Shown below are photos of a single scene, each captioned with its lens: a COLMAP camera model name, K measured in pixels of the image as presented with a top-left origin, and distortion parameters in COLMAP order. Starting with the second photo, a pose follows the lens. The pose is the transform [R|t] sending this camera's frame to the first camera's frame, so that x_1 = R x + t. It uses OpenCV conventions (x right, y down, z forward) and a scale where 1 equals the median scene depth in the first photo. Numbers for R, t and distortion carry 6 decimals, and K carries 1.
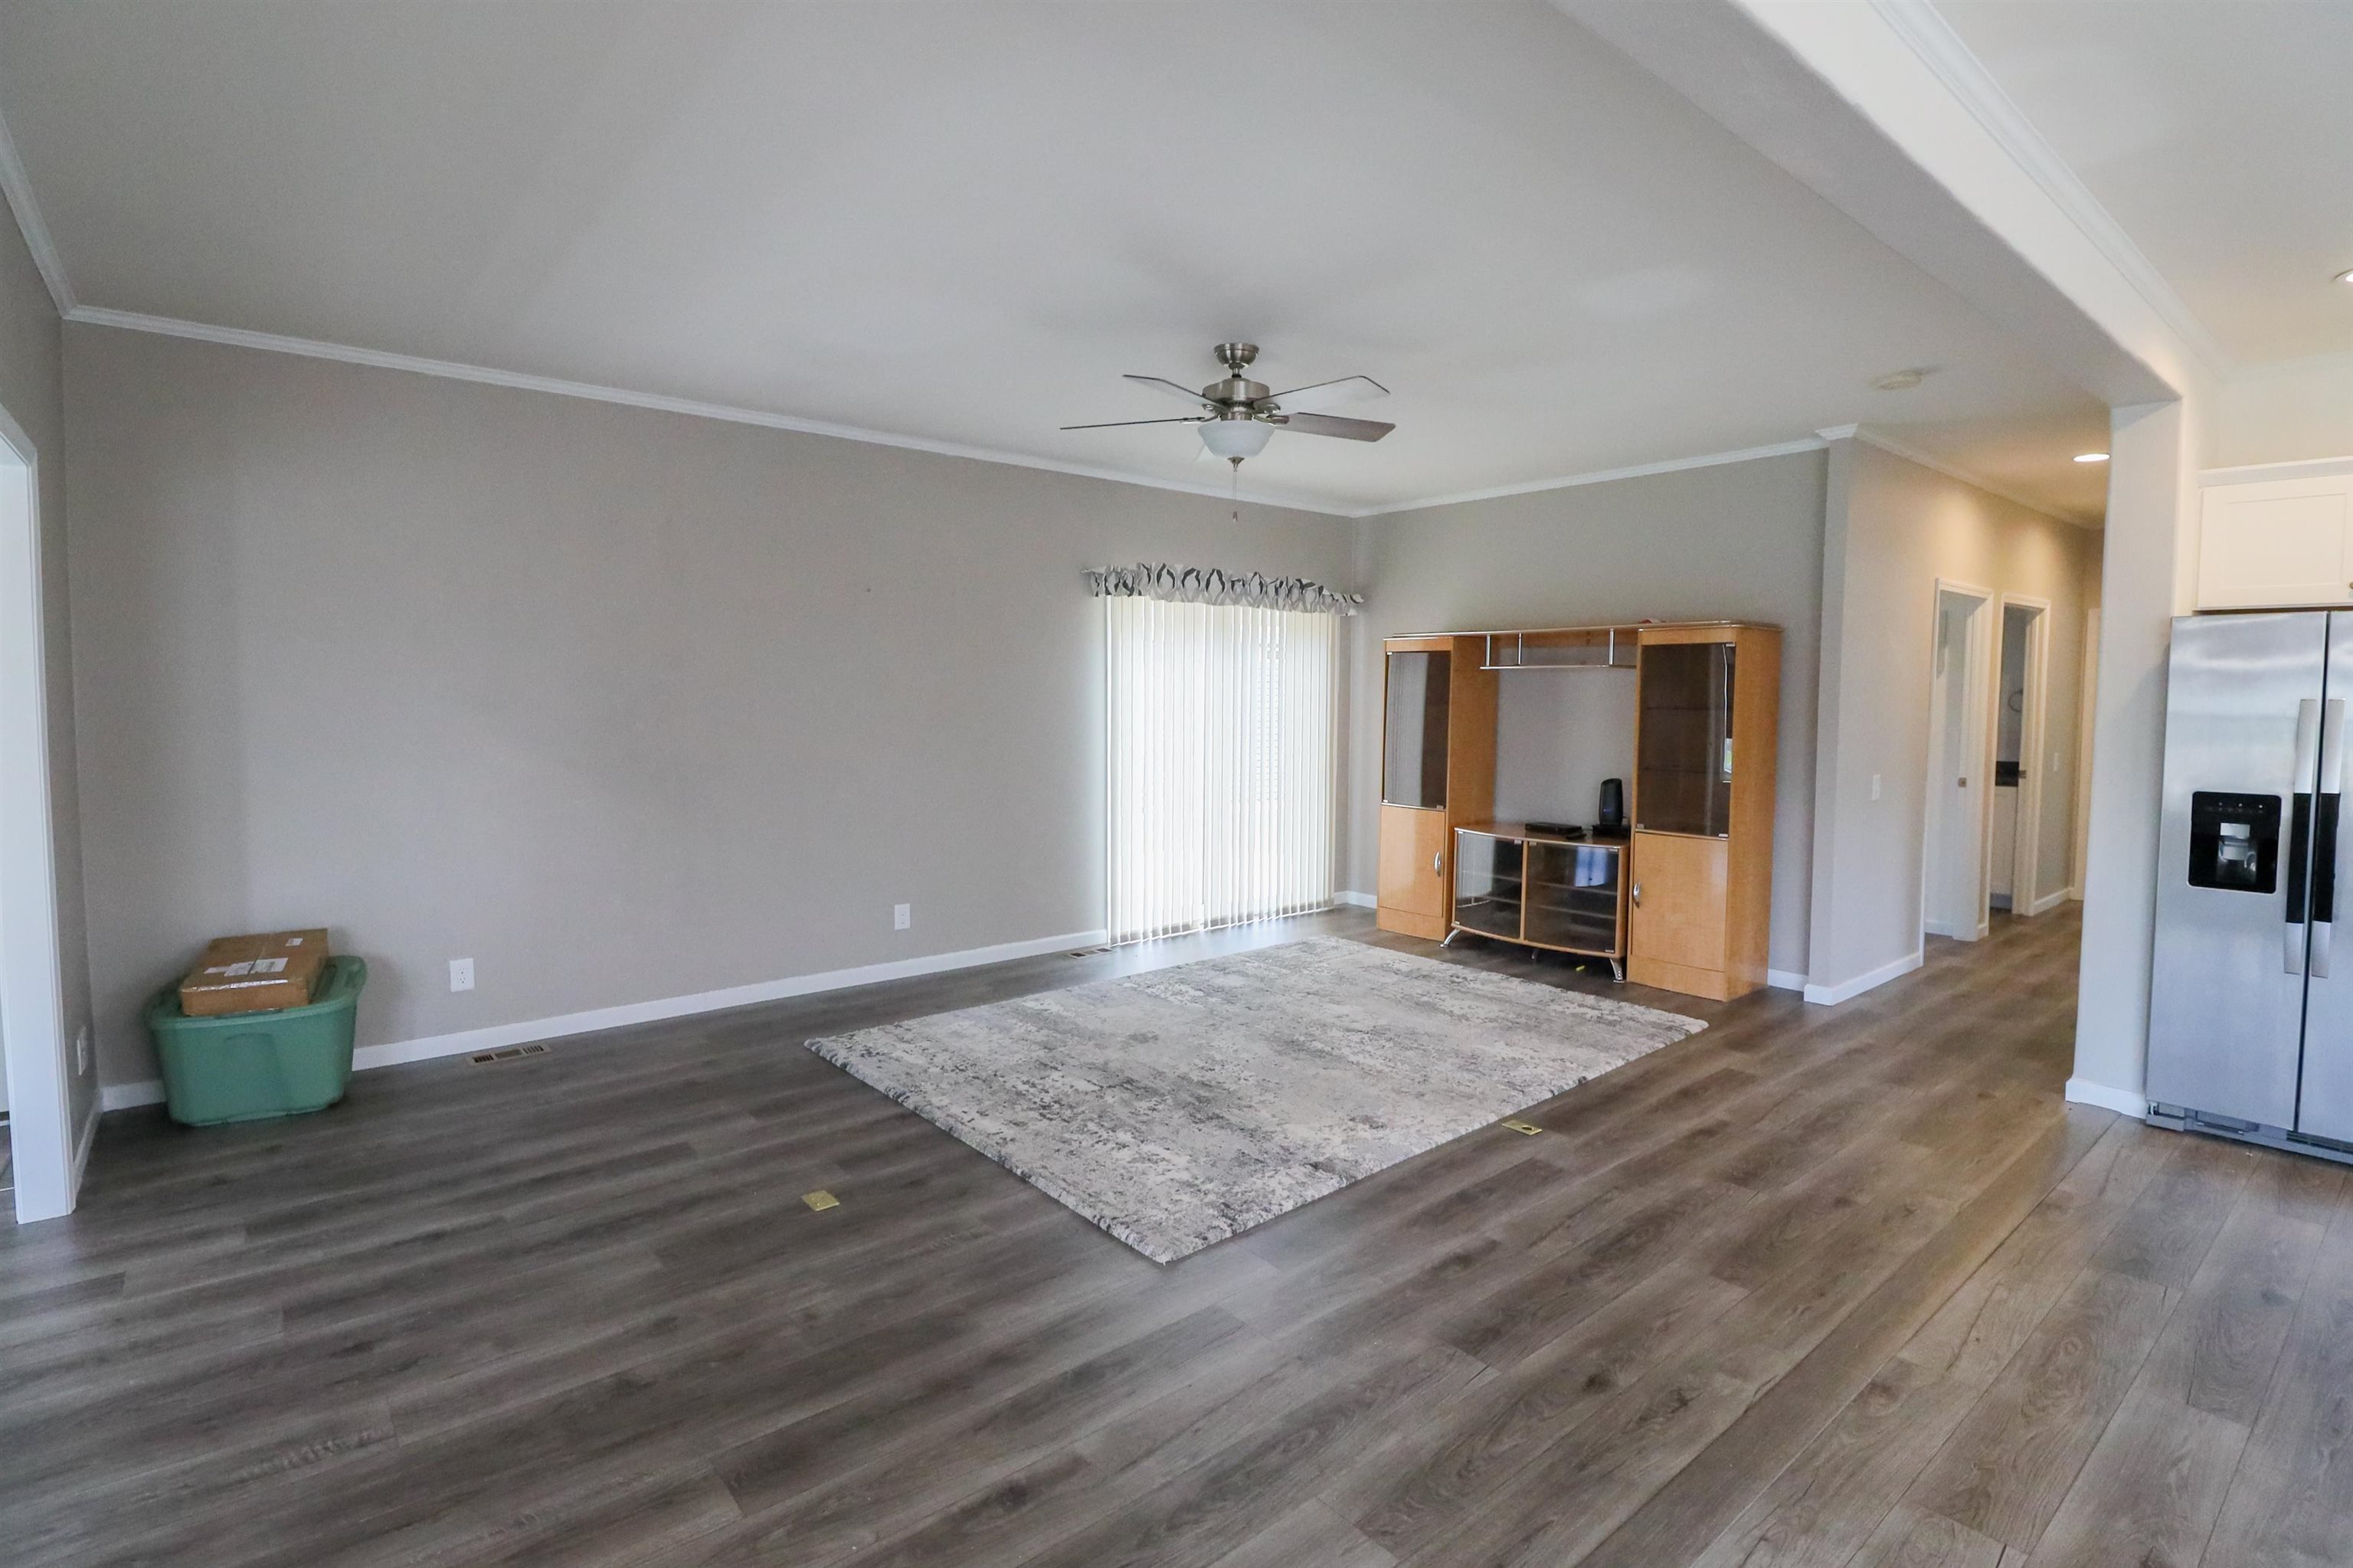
lens RADIAL K [[1095.4, 0, 1175.9], [0, 1095.4, 756.2], [0, 0, 1]] dist [0.000256, -0.010469]
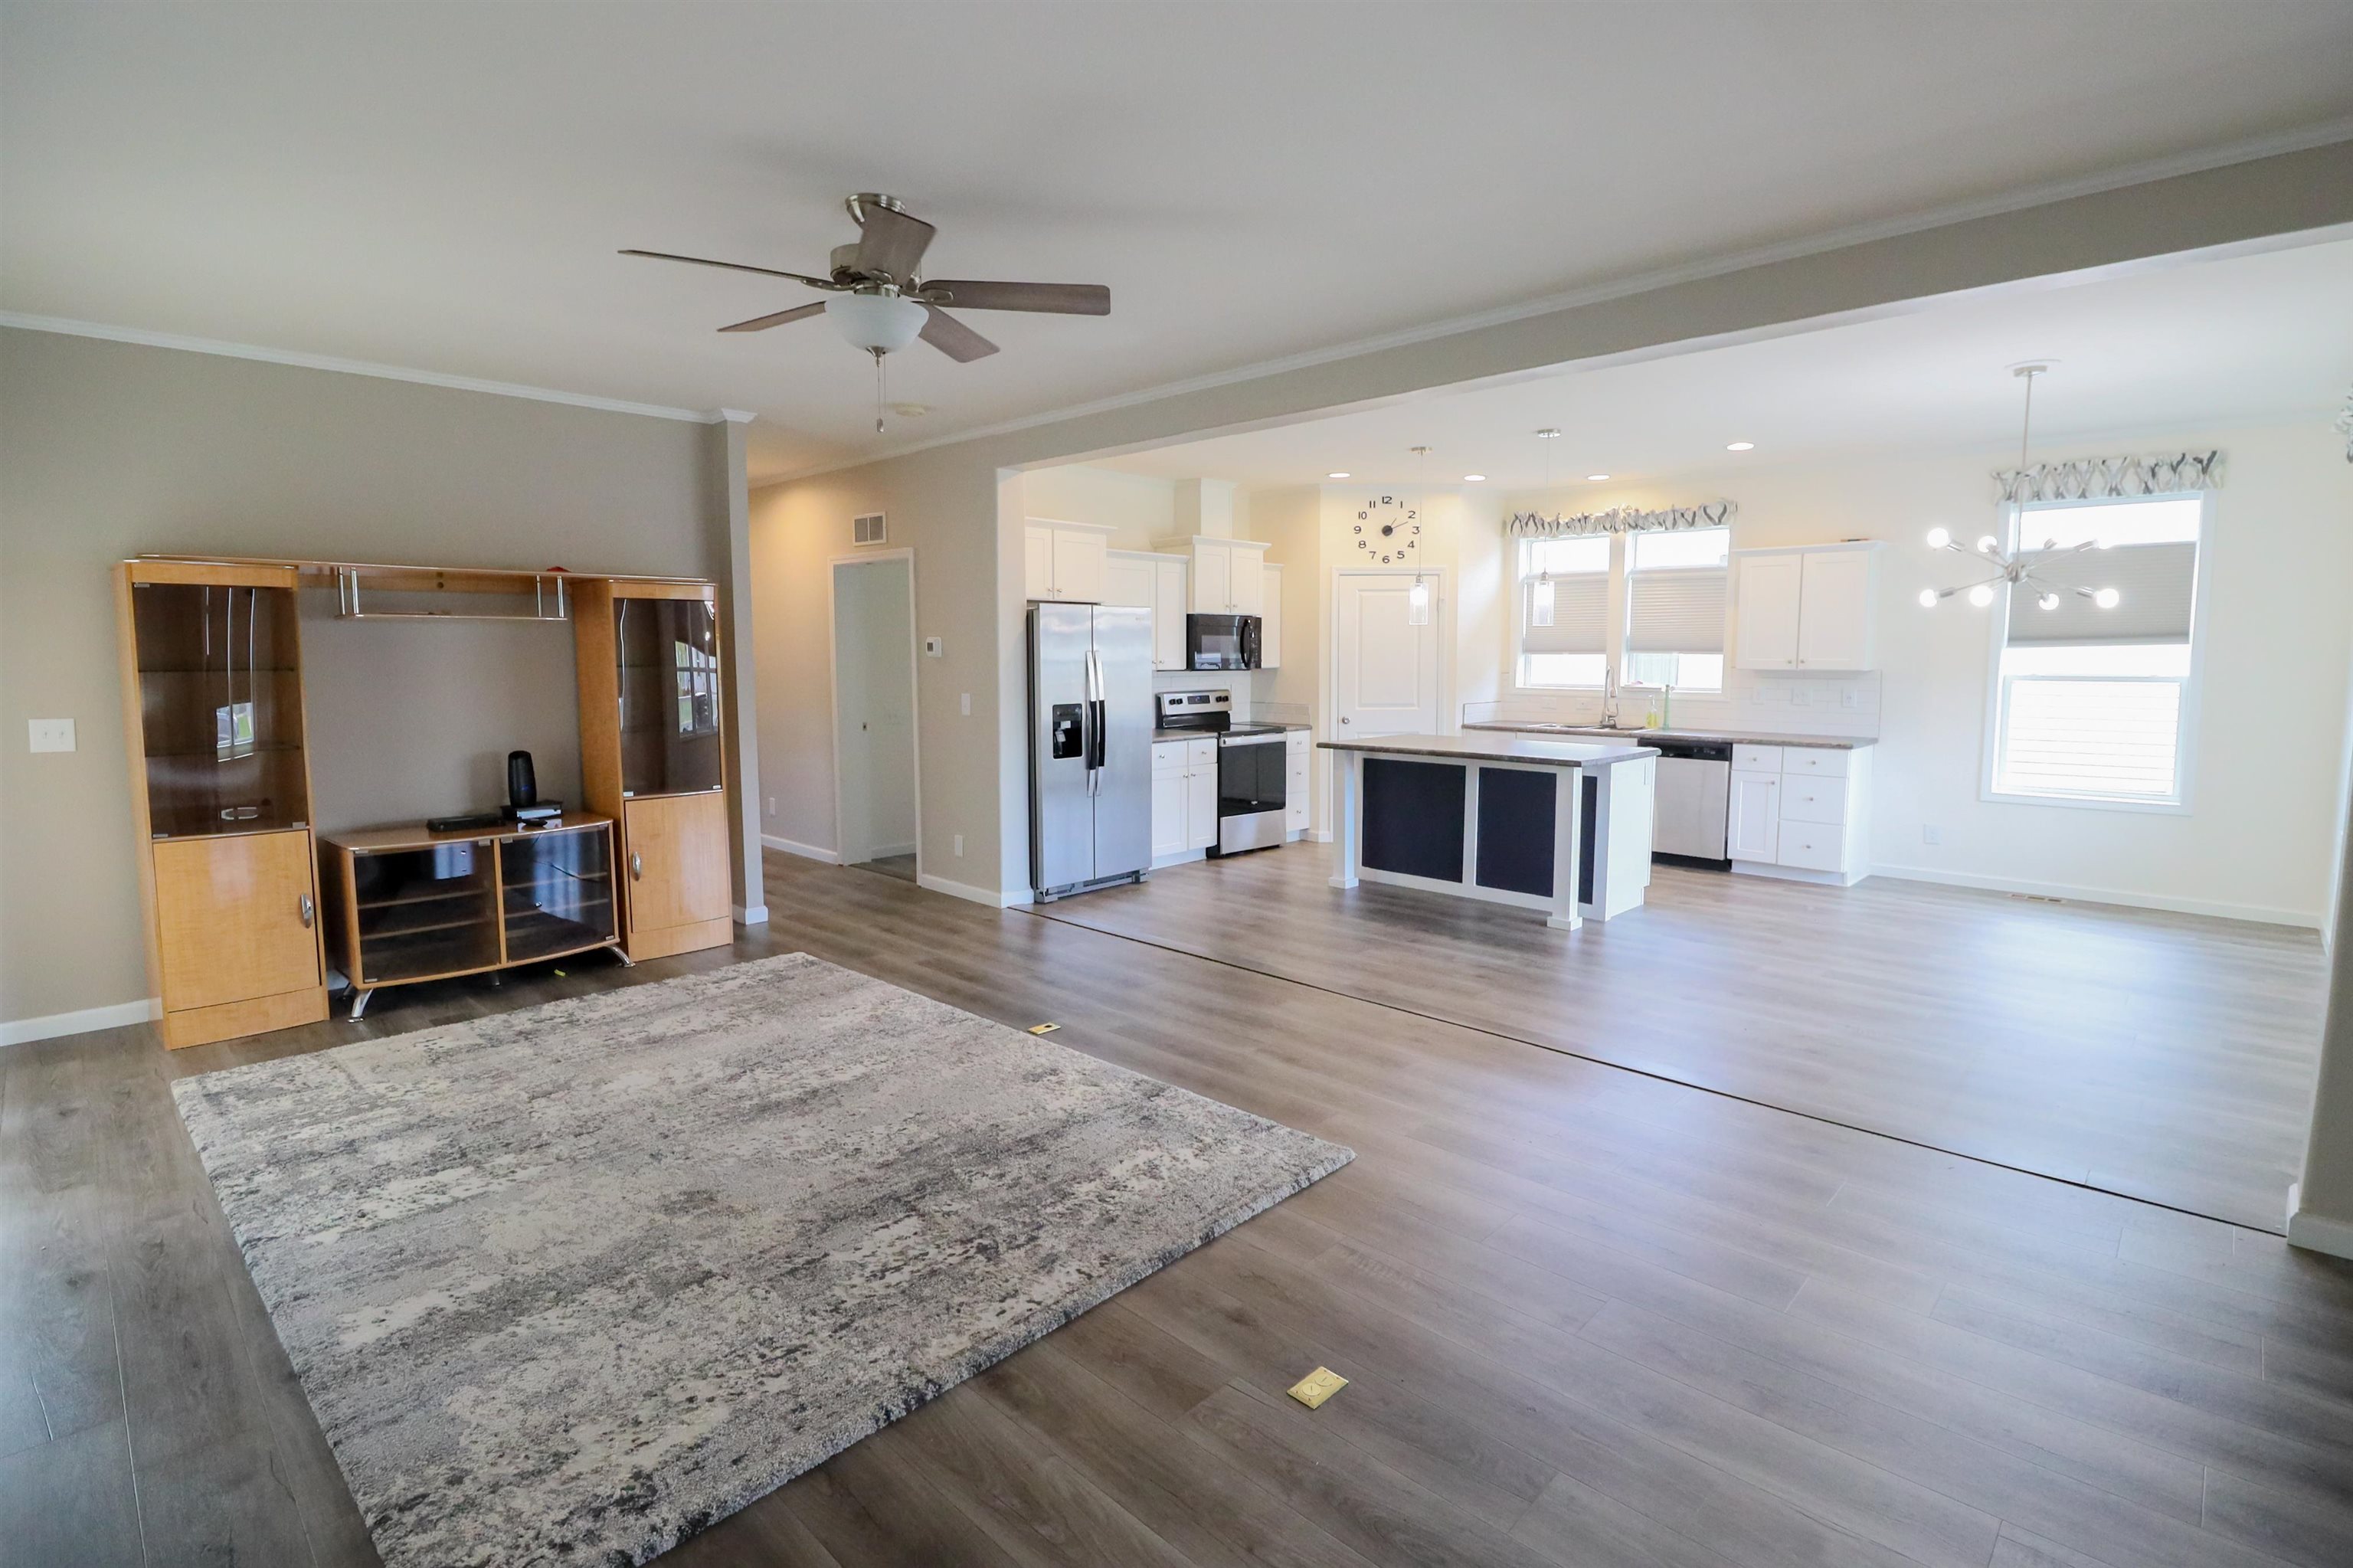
lens RADIAL K [[1095.4, 0, 1175.9], [0, 1095.4, 756.2], [0, 0, 1]] dist [0.000256, -0.010469]
pose [[-0.088128, -0.101259, 0.990949, -0.577400], [0.056906, 0.992683, 0.106497, -0.042933], [-0.994482, 0.065777, -0.081721, 0.669114]]
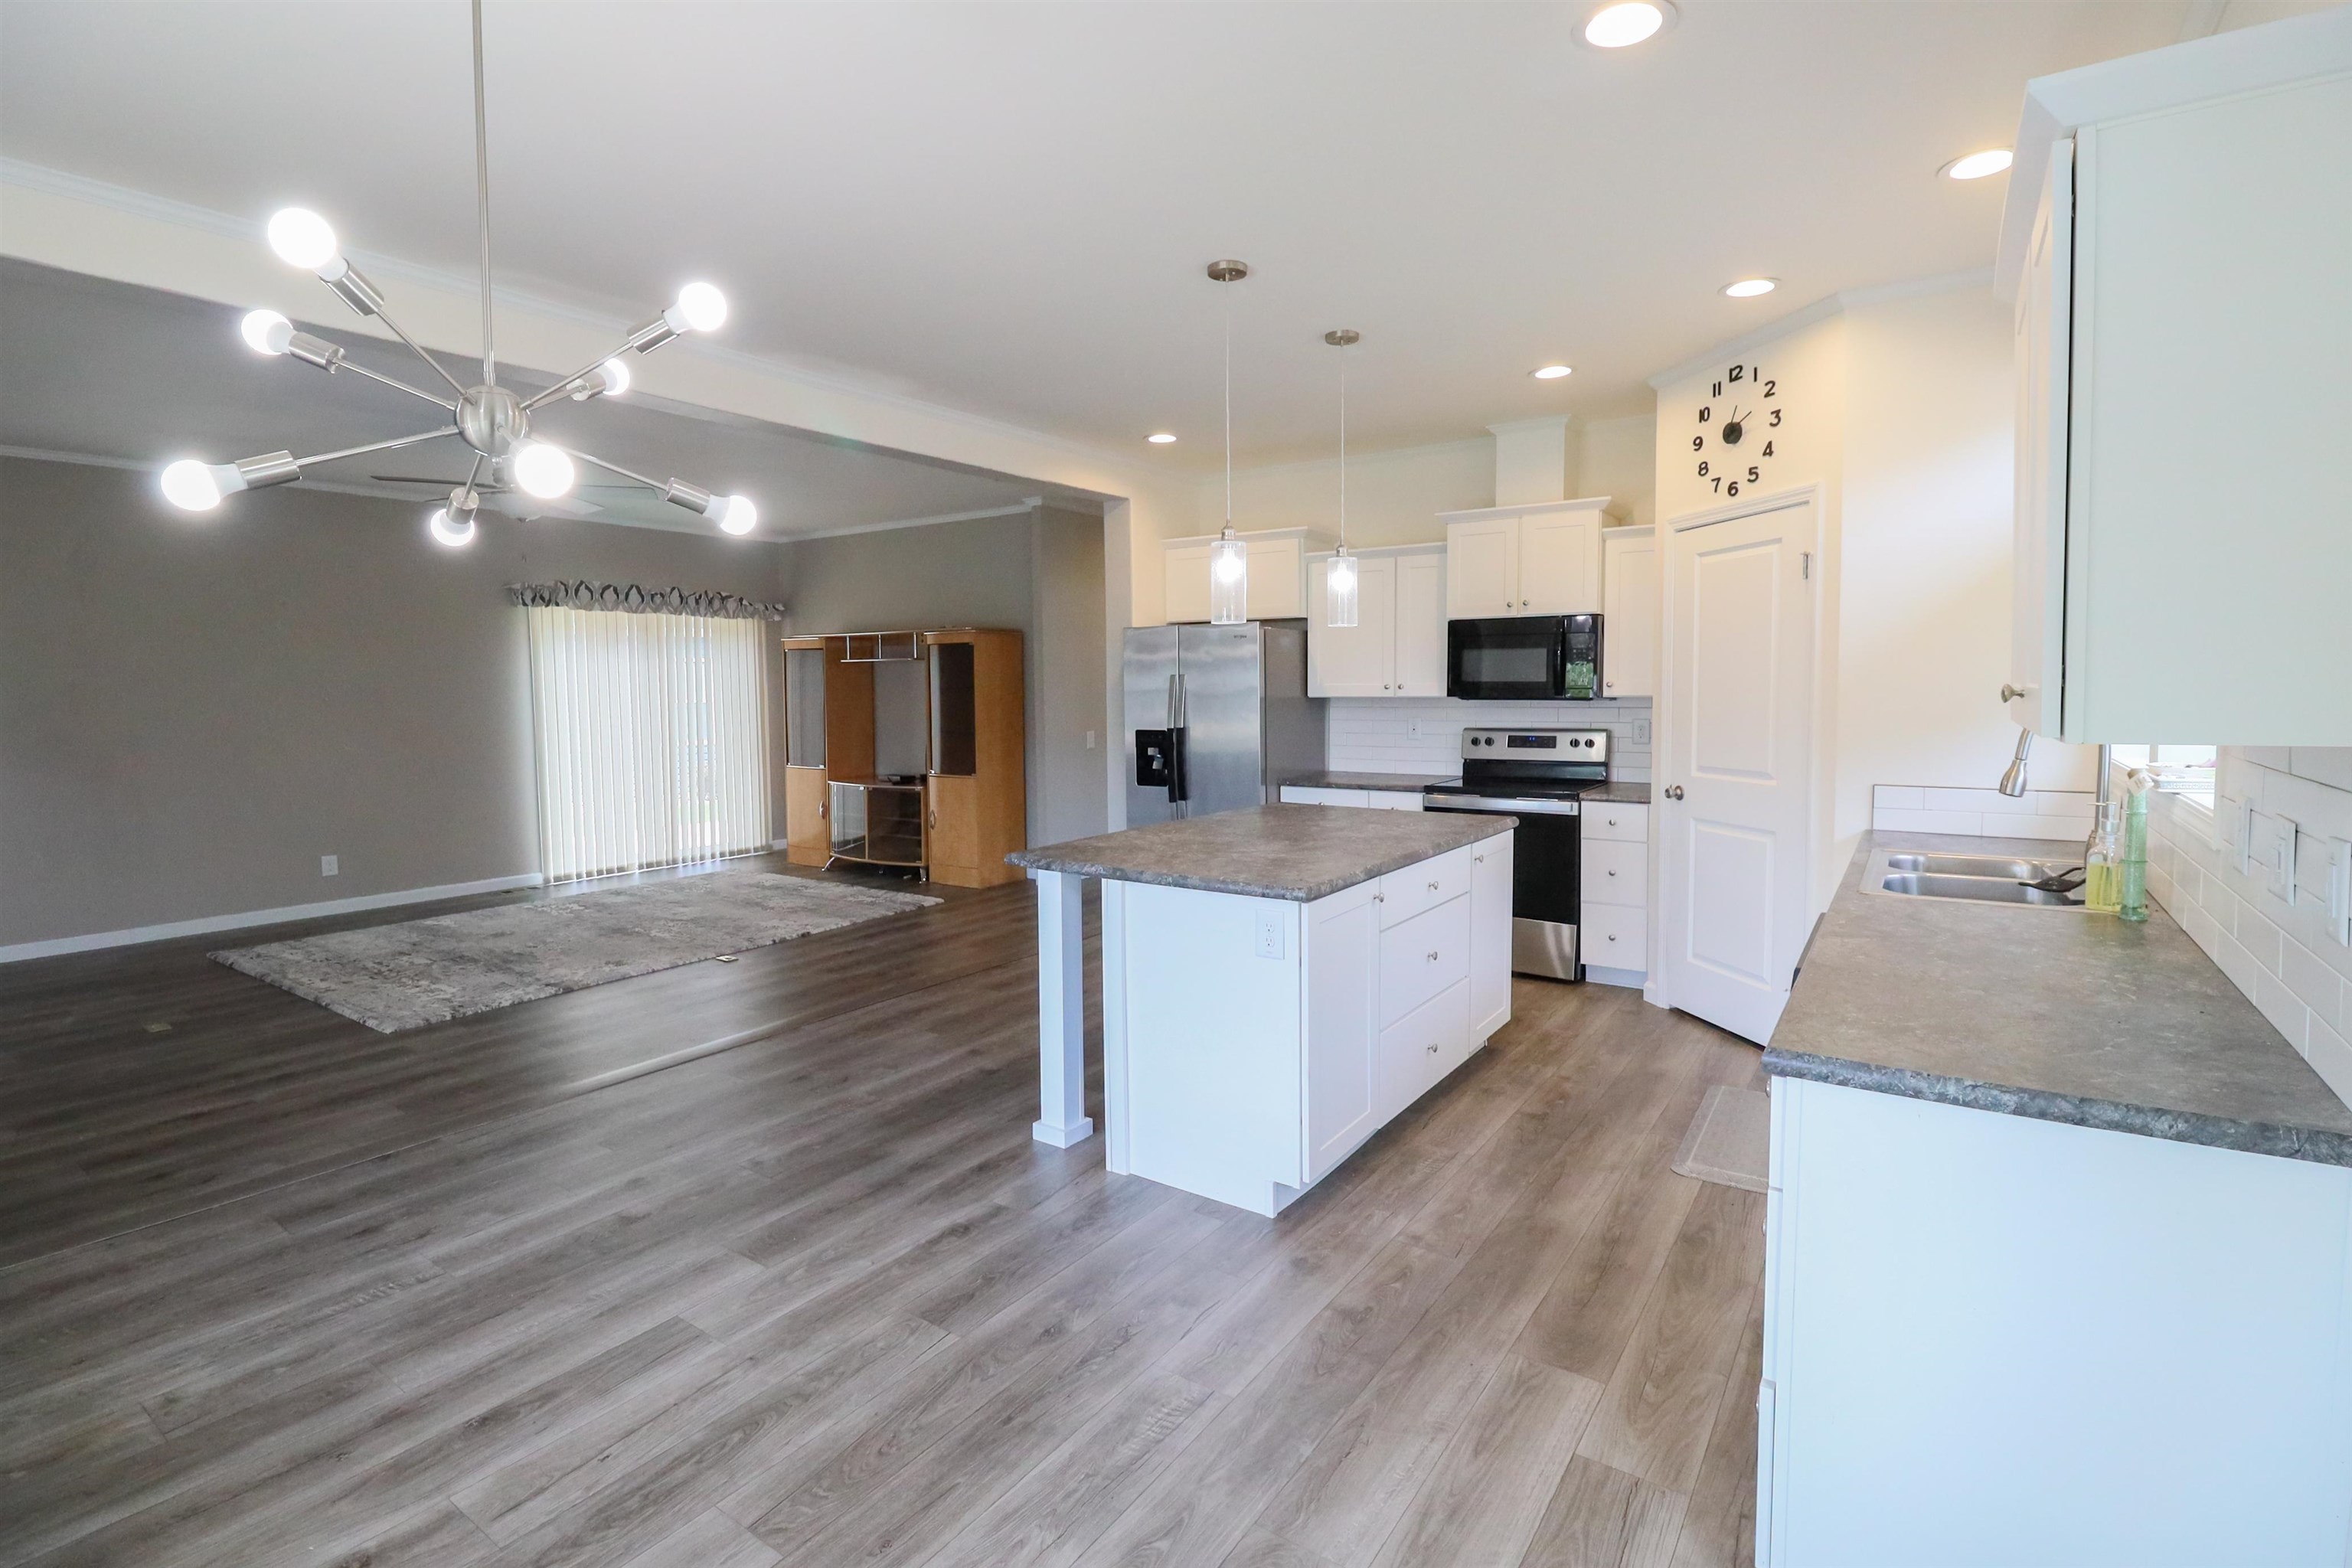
lens RADIAL K [[1113.3, 0, 1203.7], [0, 1113.3, 739.8], [0, 0, 1]] dist [-0.000434, -0.002159]
pose [[0.967024, -0.027224, 0.253225, 0.438251], [0.029236, 0.999564, -0.004188, 0.042619], [-0.253000, 0.011453, 0.967398, -0.527482]]
